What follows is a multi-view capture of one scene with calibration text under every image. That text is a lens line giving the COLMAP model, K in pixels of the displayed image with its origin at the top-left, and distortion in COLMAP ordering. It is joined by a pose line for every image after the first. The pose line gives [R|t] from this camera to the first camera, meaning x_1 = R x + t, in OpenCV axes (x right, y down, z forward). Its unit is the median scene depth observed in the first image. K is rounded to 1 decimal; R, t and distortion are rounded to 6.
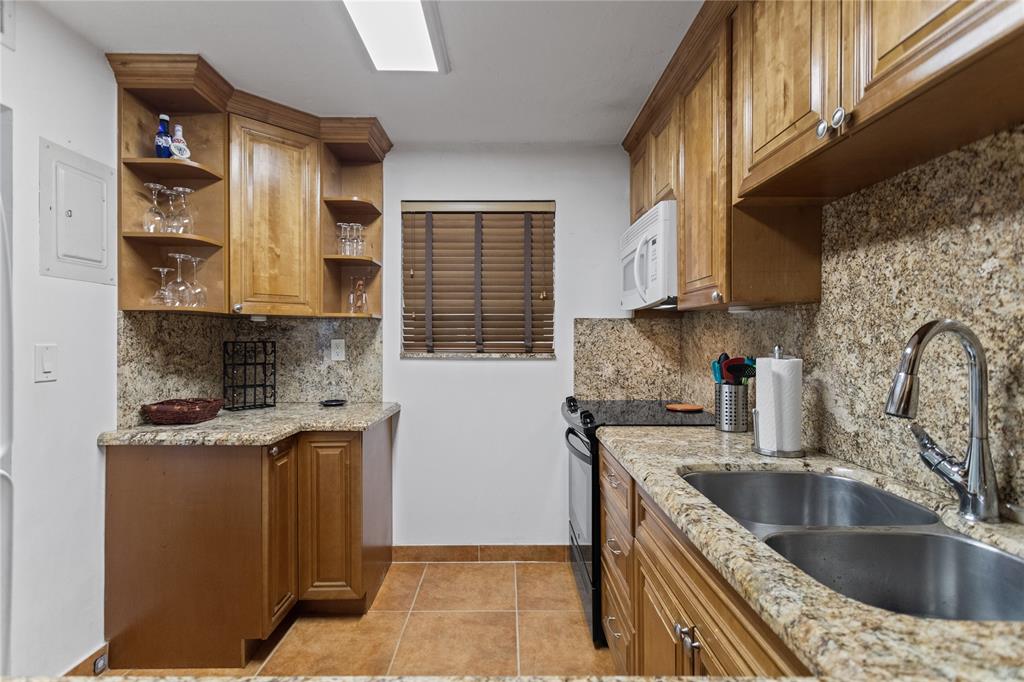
lens RADIAL K [[487.7, 0, 507.5], [0, 487.7, 341.7], [0, 0, 1]] dist [0.003078, 0.001185]
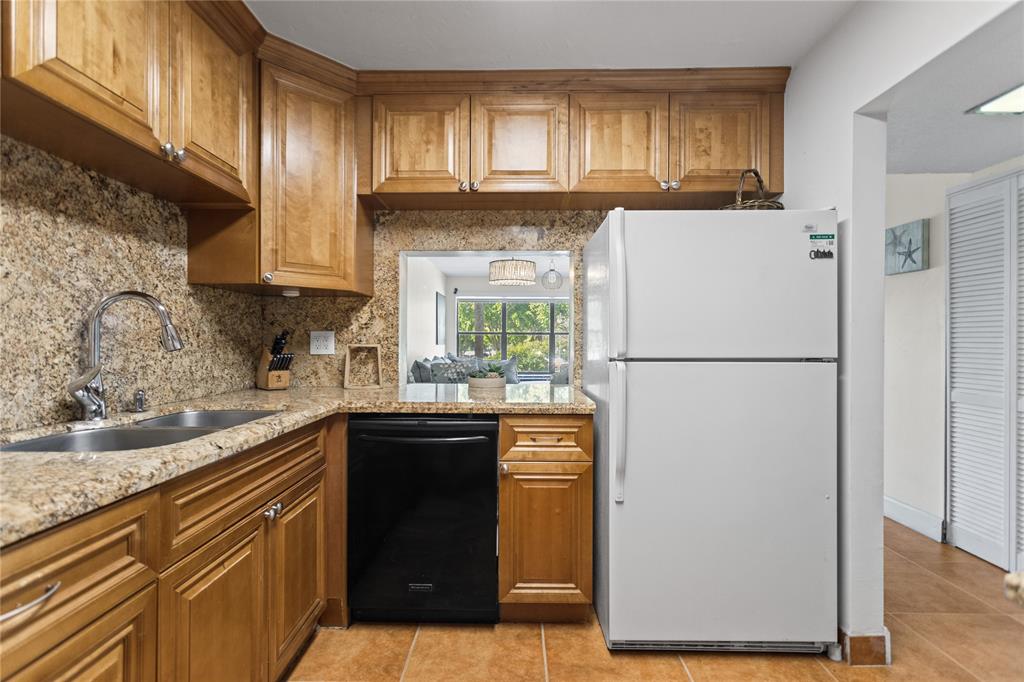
lens RADIAL K [[487.7, 0, 507.5], [0, 487.7, 341.7], [0, 0, 1]] dist [0.003078, 0.001185]
pose [[-0.999645, -0.005633, 0.026039, -0.278967], [-0.005511, 0.999973, 0.004772, 0.078116], [-0.026066, 0.004627, -0.999650, 1.911545]]
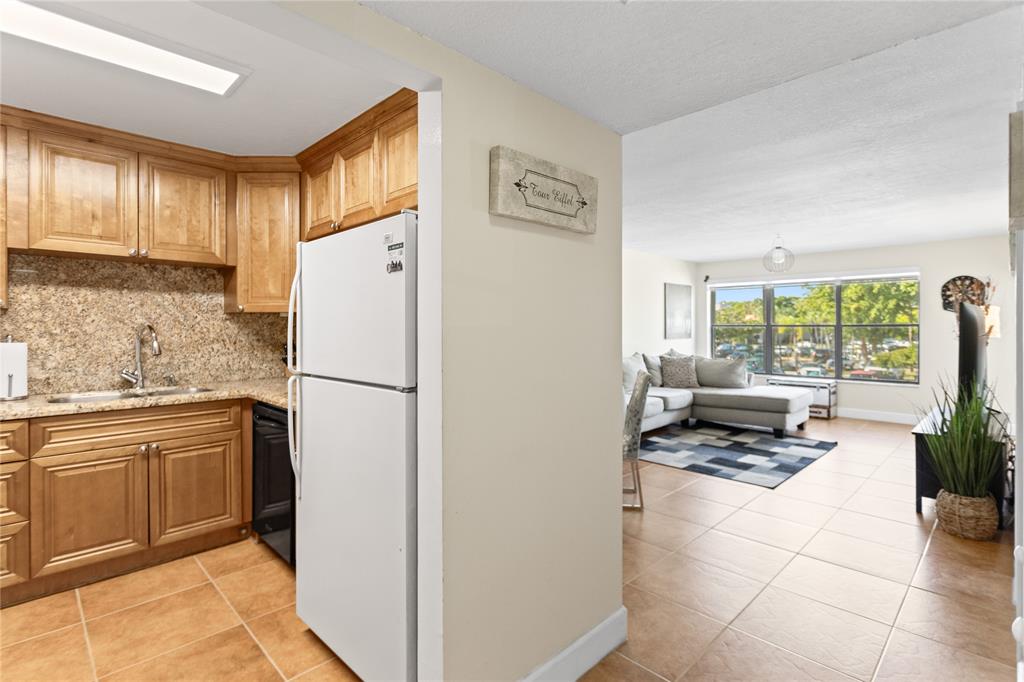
lens RADIAL K [[497.1, 0, 512.9], [0, 497.1, 327.8], [0, 0, 1]] dist [0.001903, -0.000074]
pose [[-0.693896, -0.002500, 0.720071, -2.242287], [0.002637, 0.999978, 0.006013, -0.026630], [-0.720071, 0.006071, -0.693874, 1.131857]]
